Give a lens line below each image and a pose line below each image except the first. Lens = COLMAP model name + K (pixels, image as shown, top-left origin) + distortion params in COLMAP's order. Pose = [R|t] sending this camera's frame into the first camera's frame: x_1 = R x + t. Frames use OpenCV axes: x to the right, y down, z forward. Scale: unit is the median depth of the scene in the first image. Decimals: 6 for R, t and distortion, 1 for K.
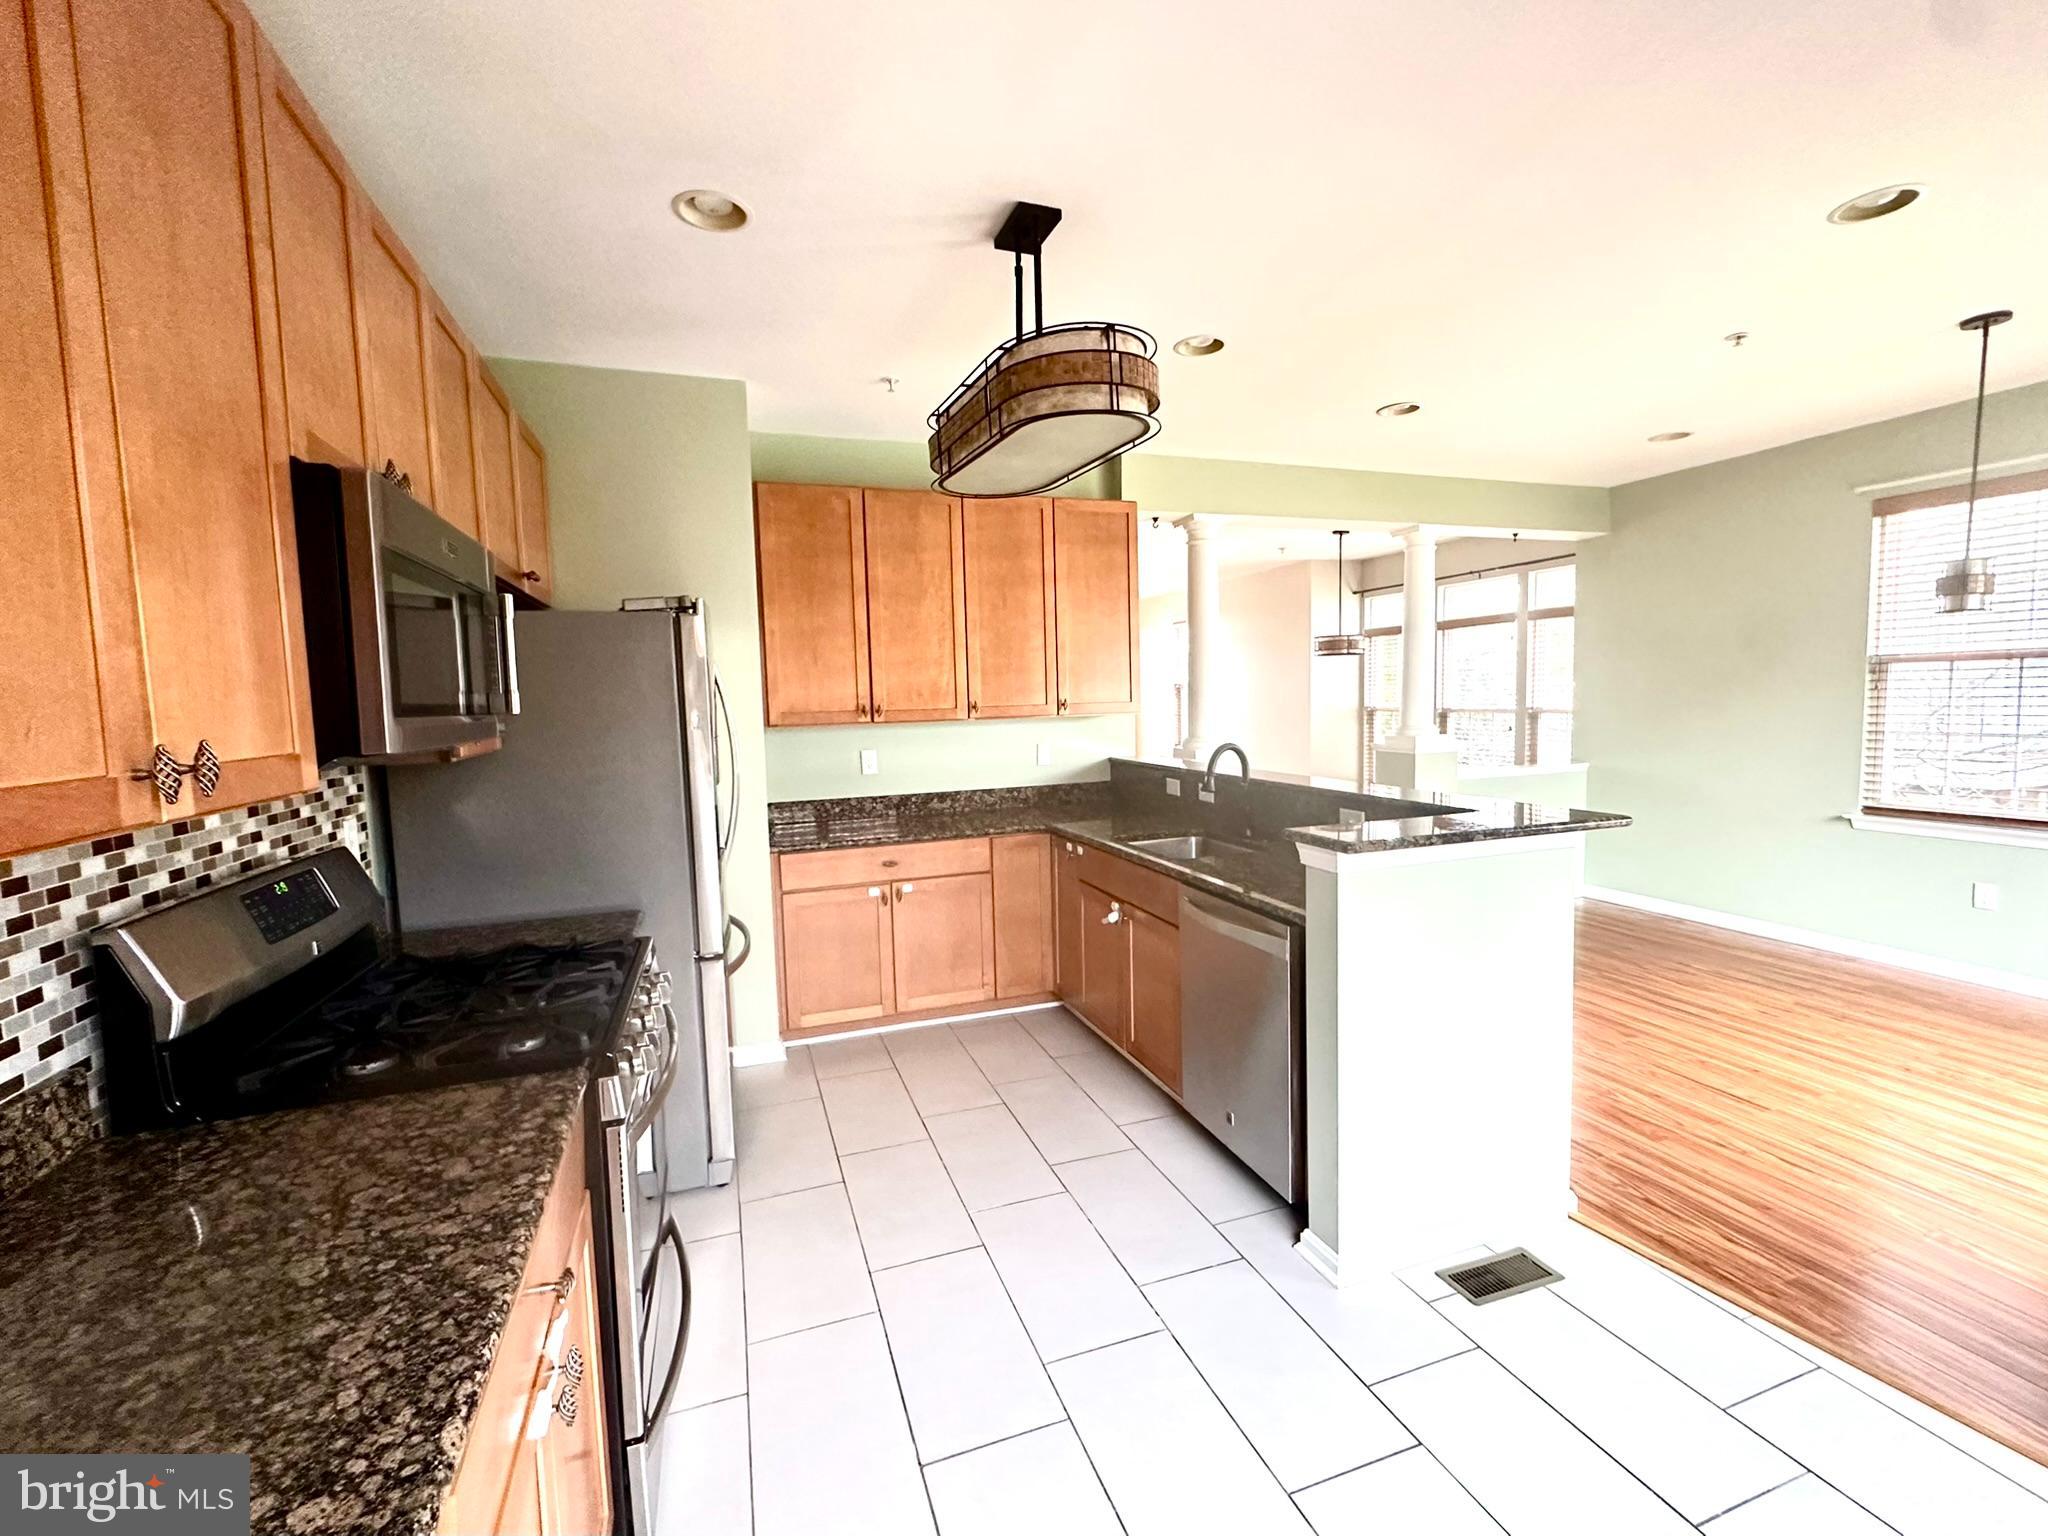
lens RADIAL K [[856.0, 0, 1018.4], [0, 856.0, 769.4], [0, 0, 1]] dist [-0.007138, 0.001728]
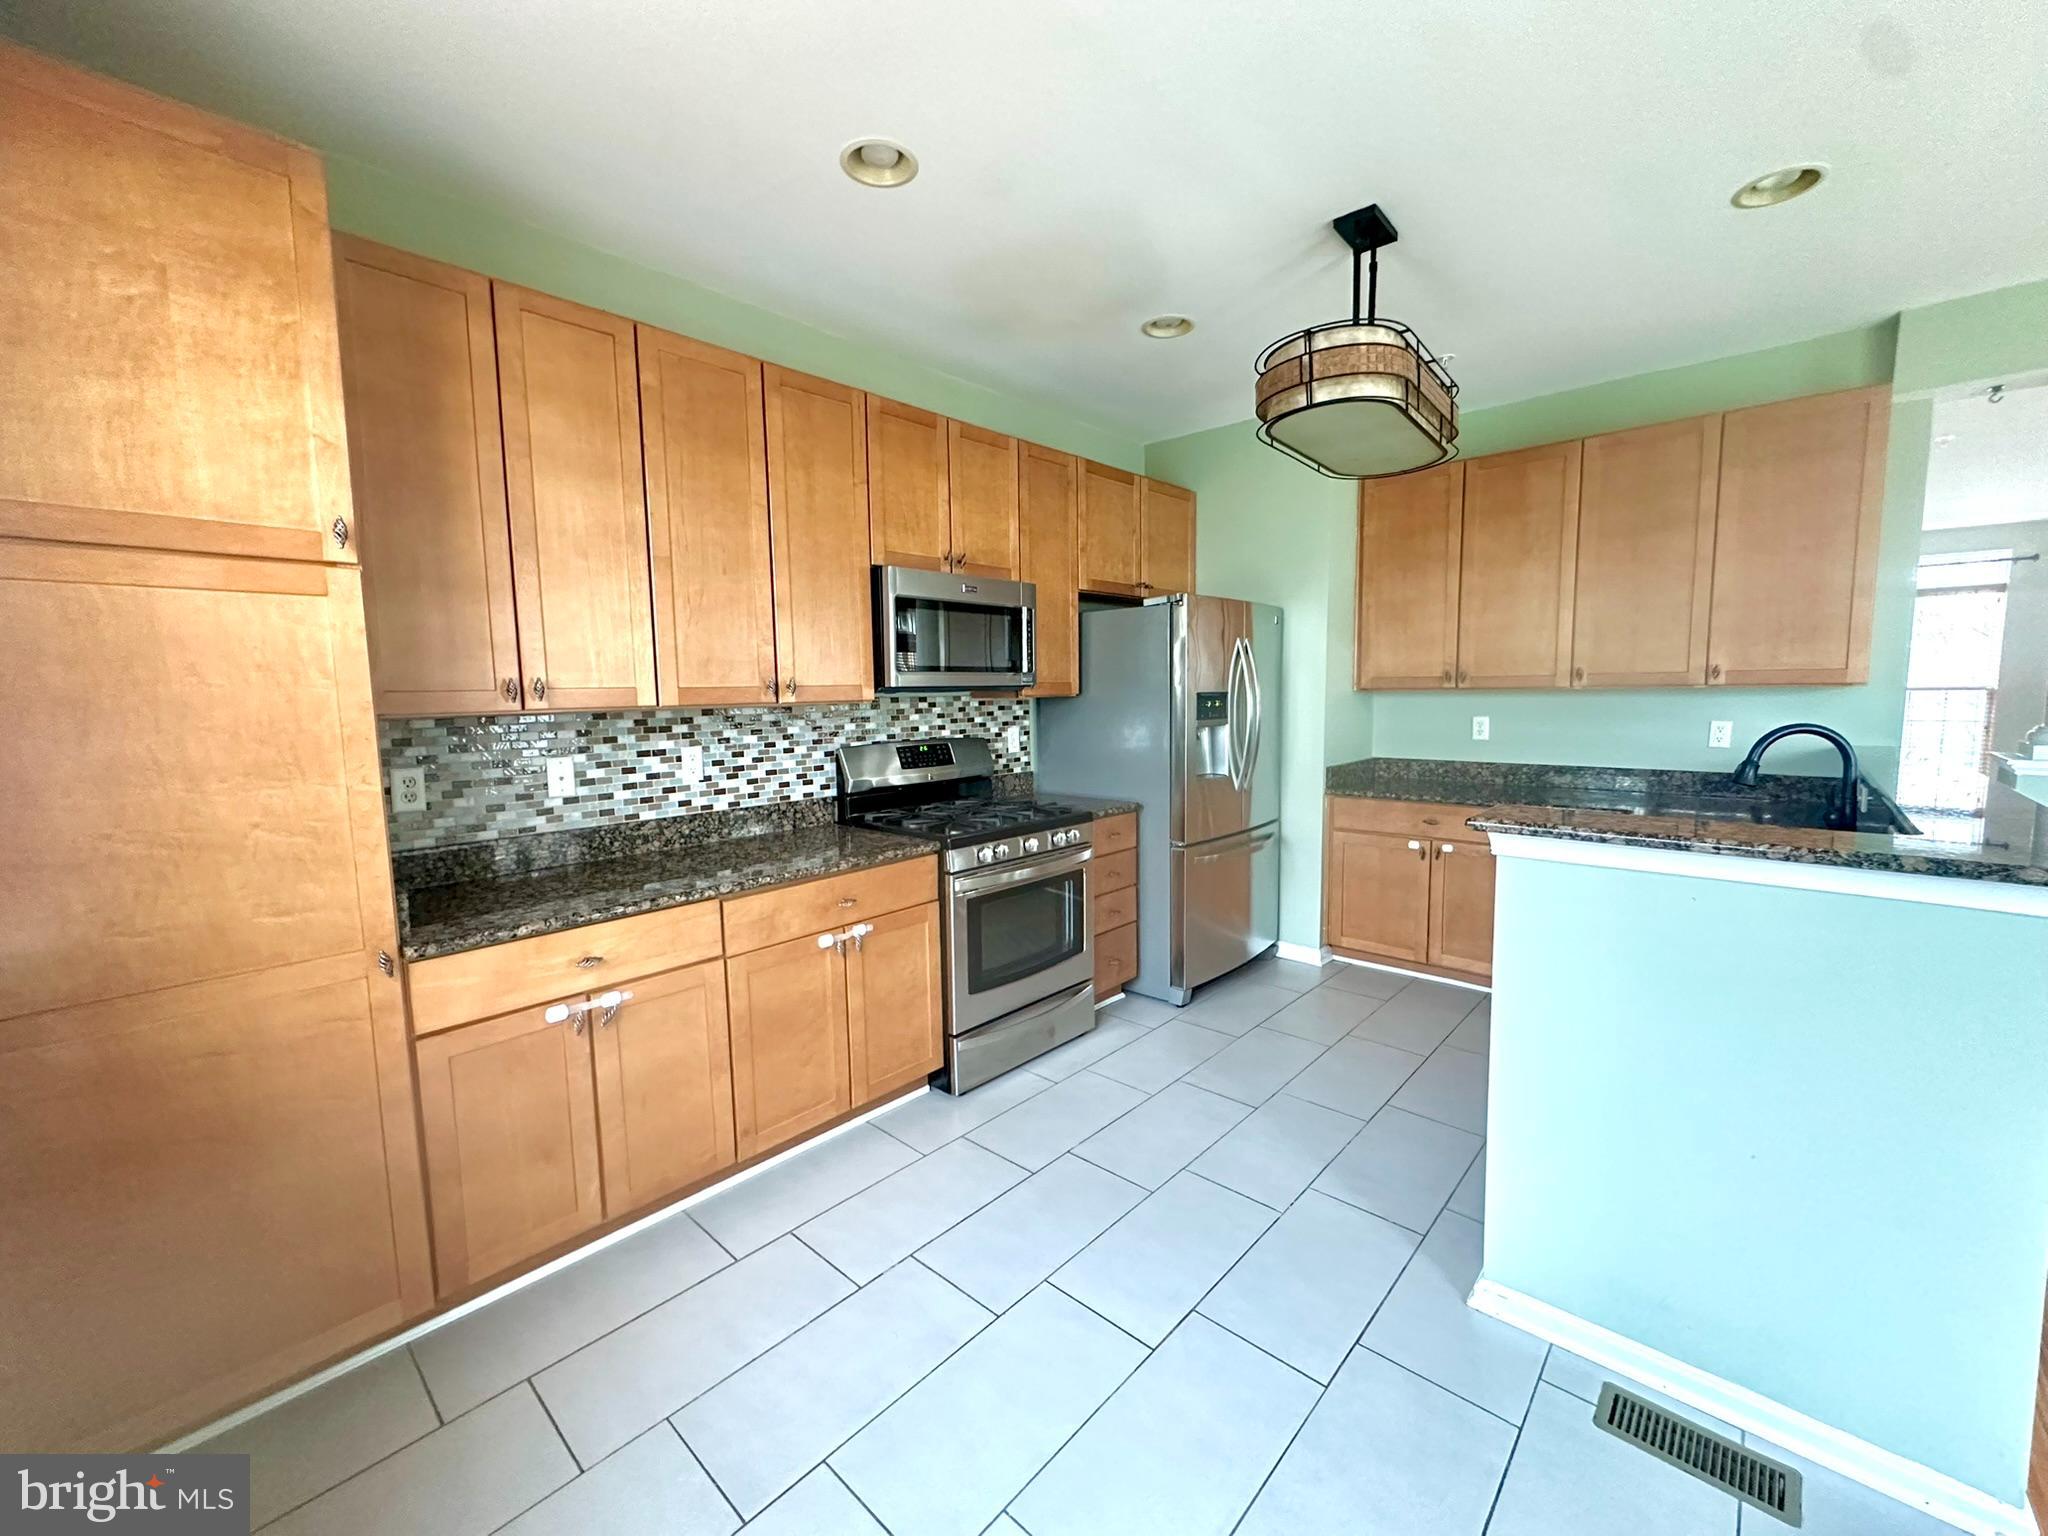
lens RADIAL K [[807.9, 0, 1042.9], [0, 807.9, 770.5], [0, 0, 1]] dist [-0.002358, -0.000004]
pose [[0.488227, 0.110467, -0.865697, 0.473174], [-0.072802, 0.993654, 0.085737, -0.003450], [0.869675, 0.021166, 0.493171, 0.092019]]
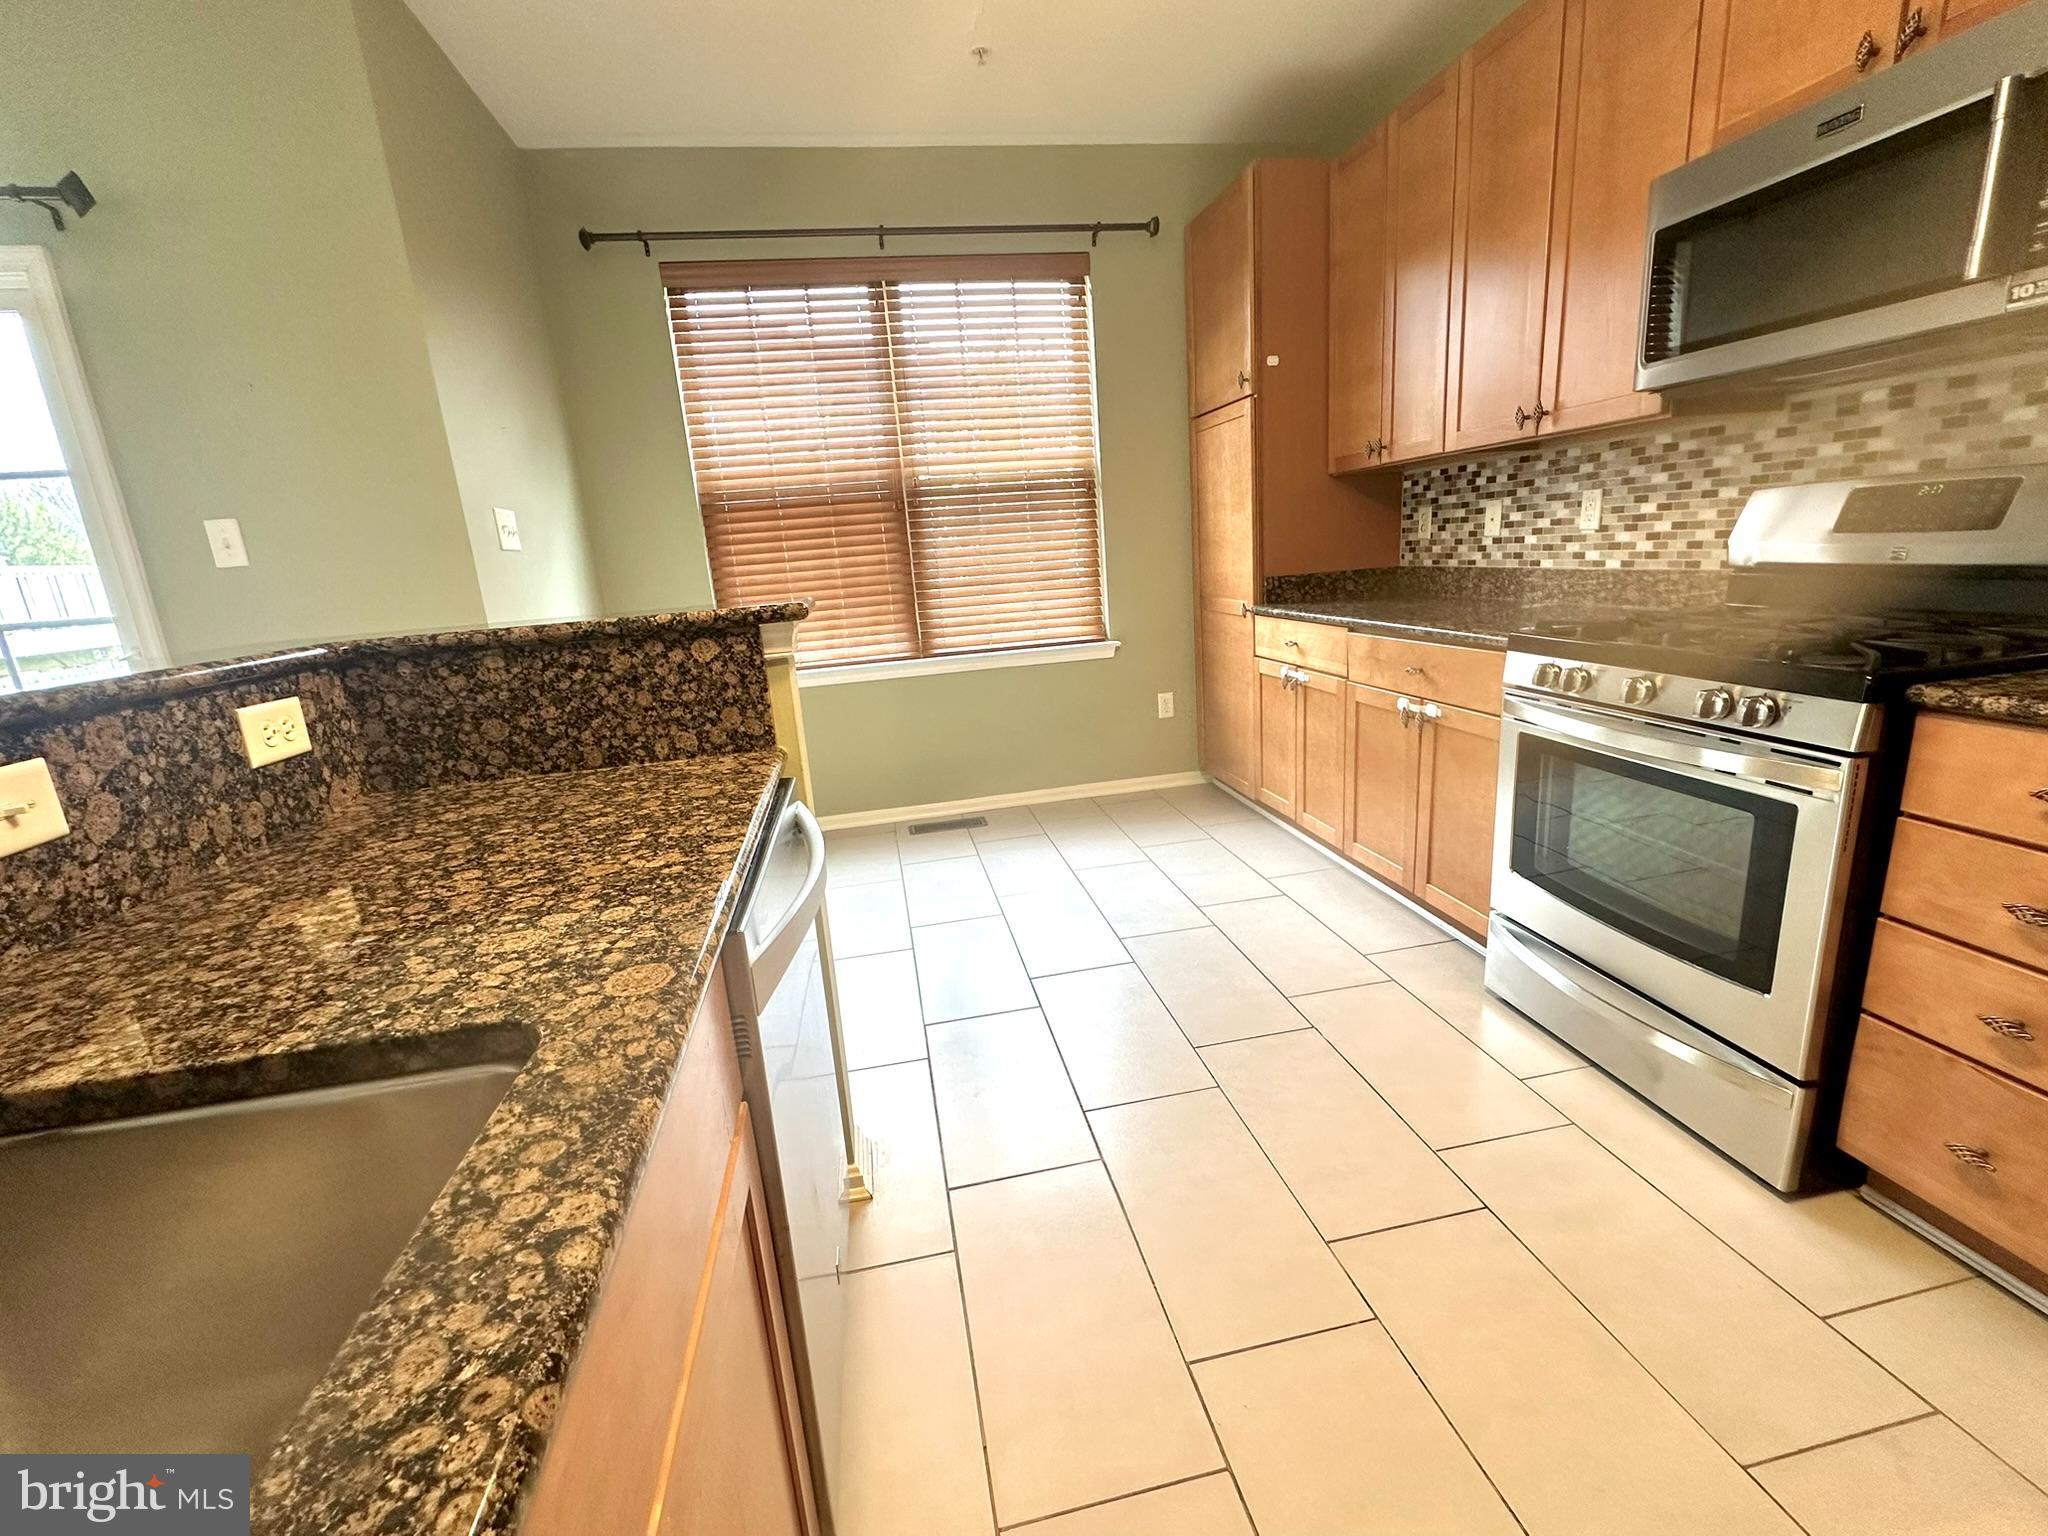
lens RADIAL K [[856.0, 0, 1045.9], [0, 856.0, 798.8], [0, 0, 1]] dist [-0.007138, 0.001728]
pose [[-0.987466, 0.067068, 0.142870, 0.039801], [0.114972, 0.925832, 0.360023, -0.005509], [-0.108128, 0.371937, -0.921939, 0.925075]]
